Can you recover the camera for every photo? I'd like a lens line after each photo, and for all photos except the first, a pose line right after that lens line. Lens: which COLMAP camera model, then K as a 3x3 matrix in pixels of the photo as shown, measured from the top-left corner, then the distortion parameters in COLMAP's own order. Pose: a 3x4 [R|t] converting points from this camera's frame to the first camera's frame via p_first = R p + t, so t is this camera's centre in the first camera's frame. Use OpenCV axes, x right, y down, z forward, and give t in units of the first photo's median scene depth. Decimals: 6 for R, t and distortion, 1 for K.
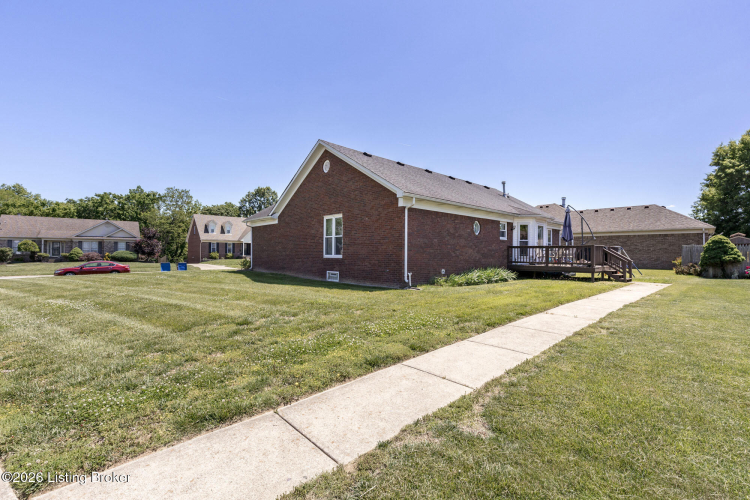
lens RADIAL K [[337.9, 0, 375.0], [0, 337.9, 250.0], [0, 0, 1]] dist [-0.000854, -0.000369]
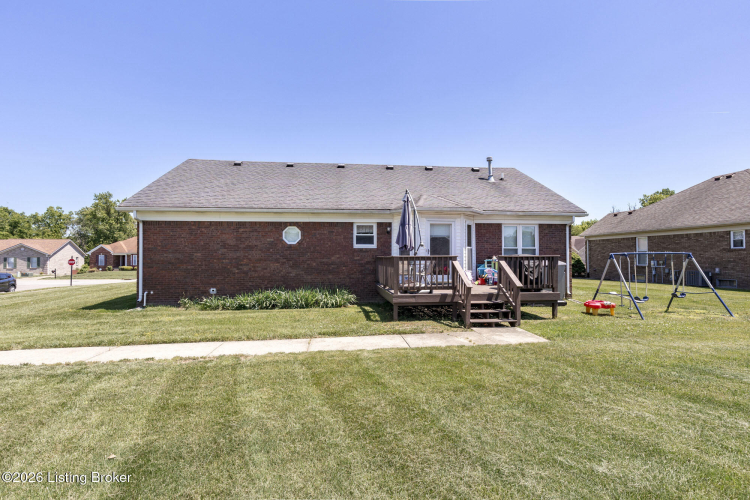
lens RADIAL K [[337.9, 0, 375.0], [0, 337.9, 250.0], [0, 0, 1]] dist [-0.000854, -0.000369]
pose [[0.814765, -0.019319, -0.579469, 0.959394], [0.013931, 0.999808, -0.013745, -0.020166], [0.579624, 0.003126, 0.814878, 0.514340]]
